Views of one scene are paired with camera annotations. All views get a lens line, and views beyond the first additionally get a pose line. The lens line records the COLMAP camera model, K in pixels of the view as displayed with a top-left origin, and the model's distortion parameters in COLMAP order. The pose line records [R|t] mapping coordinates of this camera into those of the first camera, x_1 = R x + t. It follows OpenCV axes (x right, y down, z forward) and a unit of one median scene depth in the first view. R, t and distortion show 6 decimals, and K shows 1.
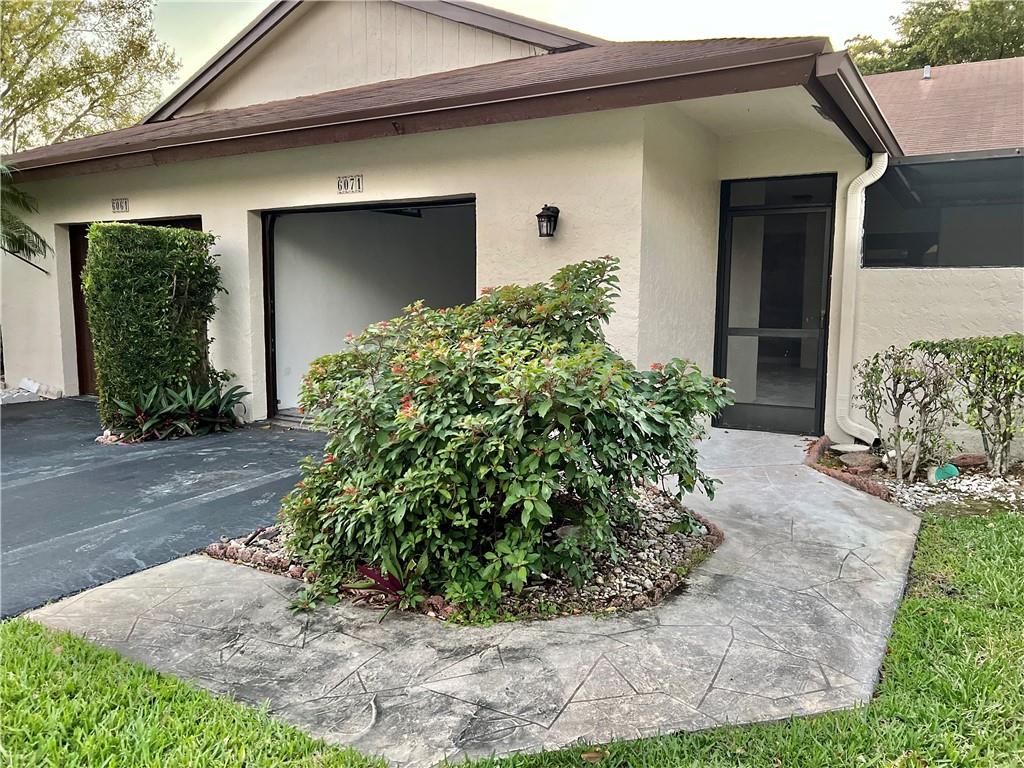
lens RADIAL K [[759.5, 0, 506.0], [0, 759.5, 381.3], [0, 0, 1]] dist [0.070694, -0.093085]
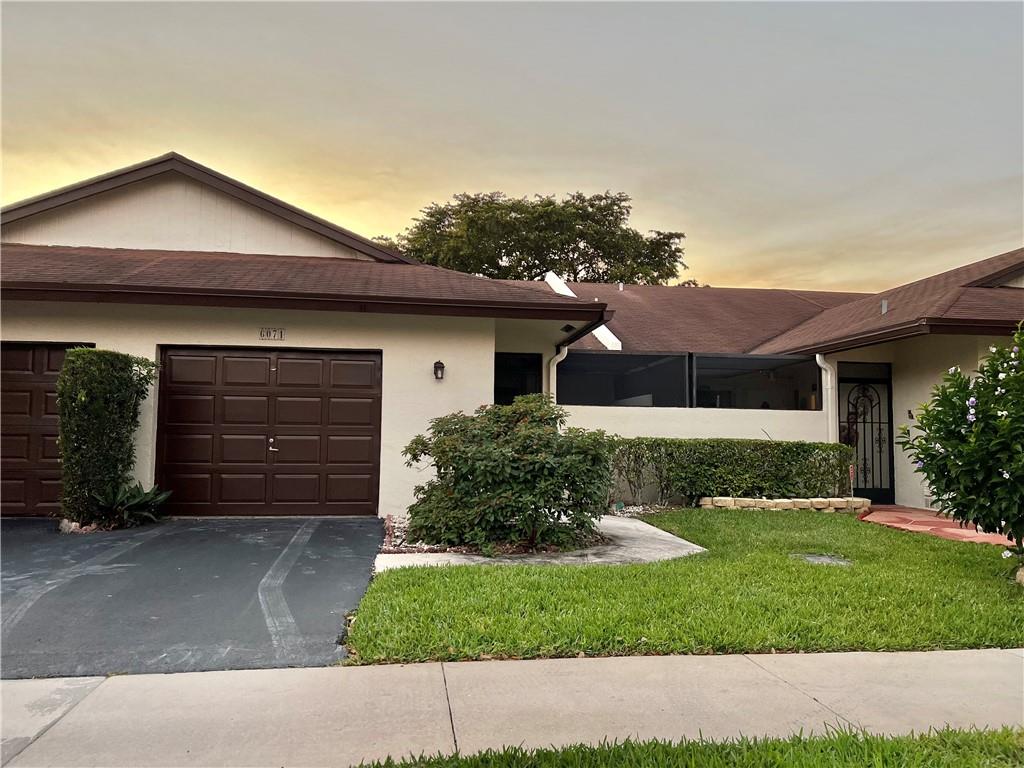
lens RADIAL K [[759.5, 0, 506.0], [0, 759.5, 381.3], [0, 0, 1]] dist [0.070694, -0.093085]
pose [[0.783667, 0.054277, 0.618805, -0.798602], [0.064678, 0.983631, -0.168187, 0.099276], [-0.617805, 0.171826, 0.767329, -0.353528]]
